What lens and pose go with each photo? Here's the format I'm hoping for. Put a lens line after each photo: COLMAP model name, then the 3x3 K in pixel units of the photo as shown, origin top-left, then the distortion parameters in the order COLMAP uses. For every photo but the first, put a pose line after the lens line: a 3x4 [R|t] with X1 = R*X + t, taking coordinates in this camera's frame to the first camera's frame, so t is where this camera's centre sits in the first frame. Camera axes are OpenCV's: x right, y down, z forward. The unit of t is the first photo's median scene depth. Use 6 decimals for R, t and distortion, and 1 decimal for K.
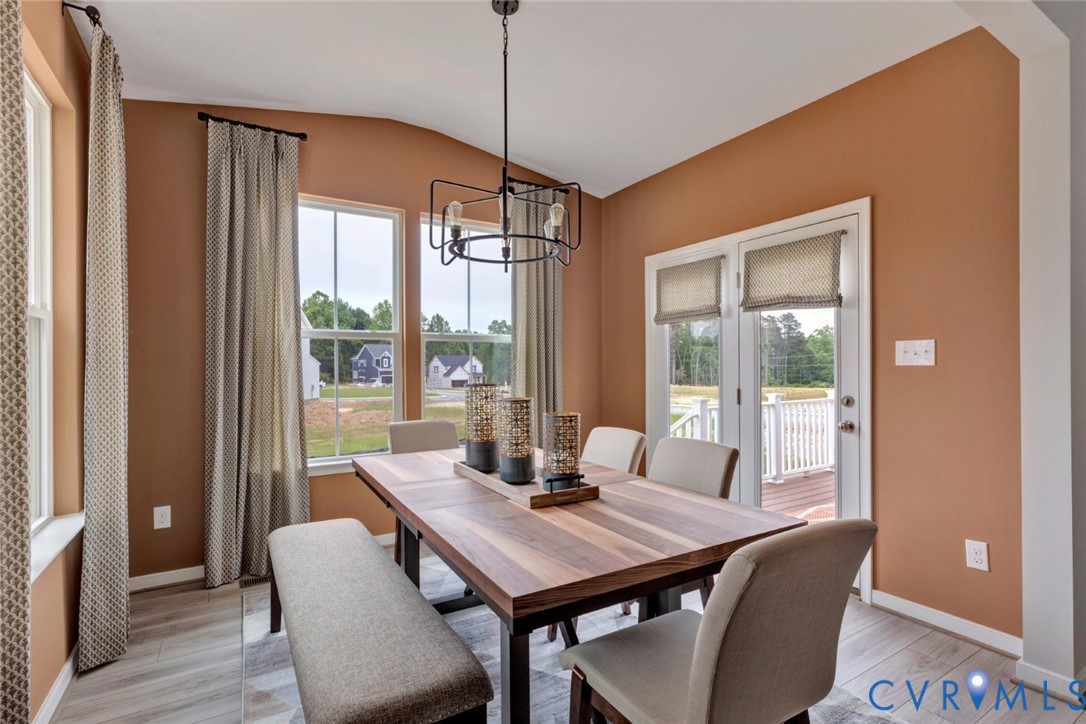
lens RADIAL K [[499.6, 0, 541.3], [0, 499.6, 366.9], [0, 0, 1]] dist [-0.005909, -0.000462]
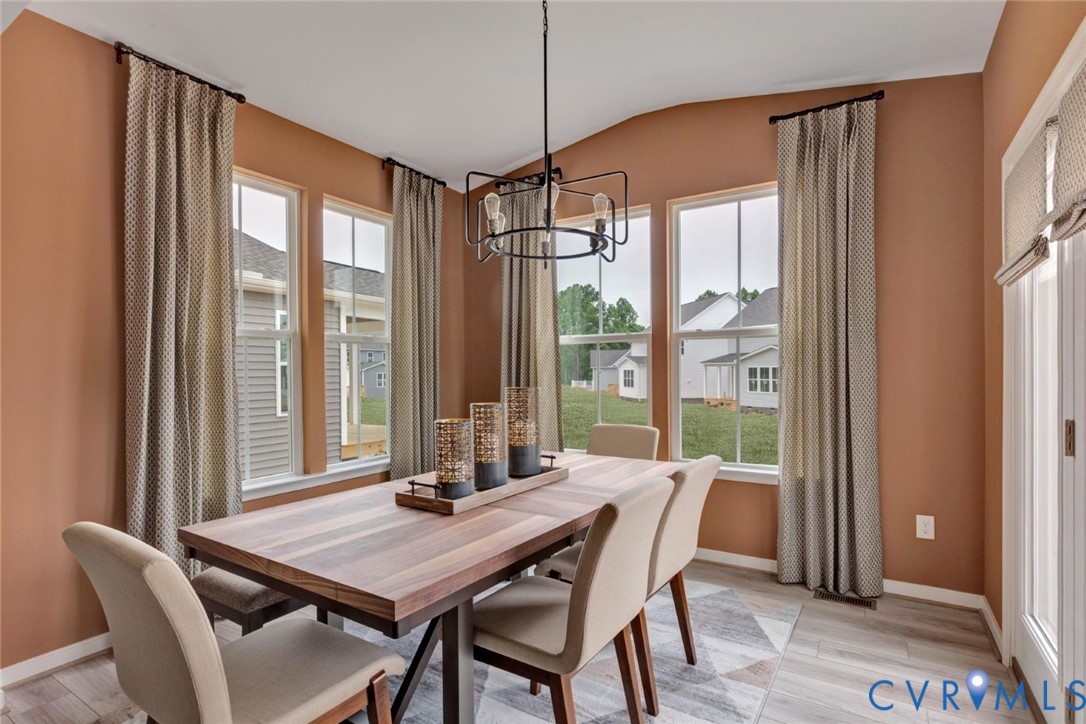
lens RADIAL K [[531.6, 0, 544.0], [0, 531.6, 362.0], [0, 0, 1]] dist [0.002777, 0.000065]
pose [[0.451935, -0.012690, -0.891961, 0.810161], [0.000827, 0.999904, -0.013807, -0.002221], [0.892051, 0.005502, 0.451902, 0.546743]]
